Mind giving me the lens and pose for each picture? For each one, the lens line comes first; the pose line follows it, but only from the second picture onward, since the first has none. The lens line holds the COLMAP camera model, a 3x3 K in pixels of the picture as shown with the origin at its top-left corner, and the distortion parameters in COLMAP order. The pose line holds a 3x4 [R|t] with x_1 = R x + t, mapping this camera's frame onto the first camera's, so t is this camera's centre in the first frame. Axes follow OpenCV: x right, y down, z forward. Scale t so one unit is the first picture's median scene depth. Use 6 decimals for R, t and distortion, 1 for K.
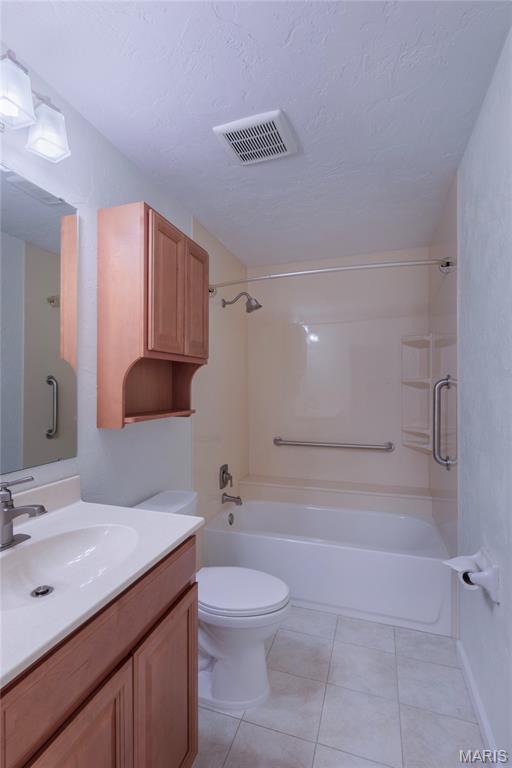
lens RADIAL K [[344.2, 0, 257.0], [0, 344.2, 384.6], [0, 0, 1]] dist [0.005695, -0.000354]
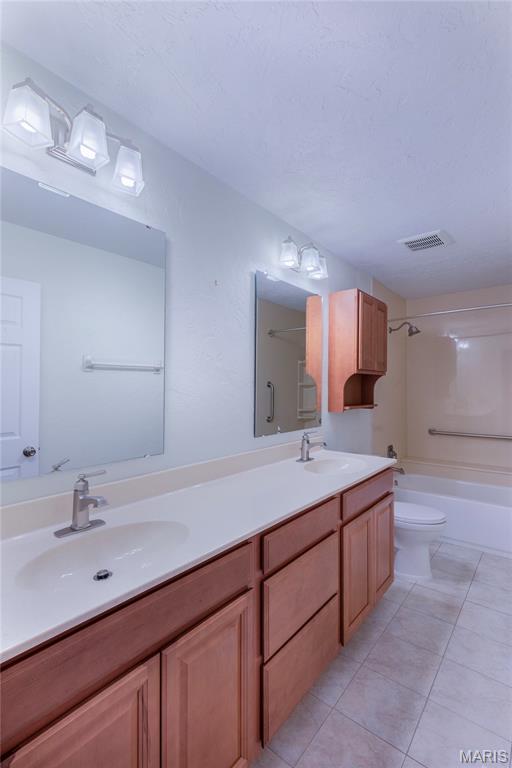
lens RADIAL K [[344.2, 0, 268.0], [0, 344.2, 385.7], [0, 0, 1]] dist [0.005695, -0.000354]
pose [[0.938054, 0.000948, -0.346486, -0.118679], [-0.001523, 0.999998, -0.001389, -0.009663], [0.346484, 0.001831, 0.938054, -0.747054]]
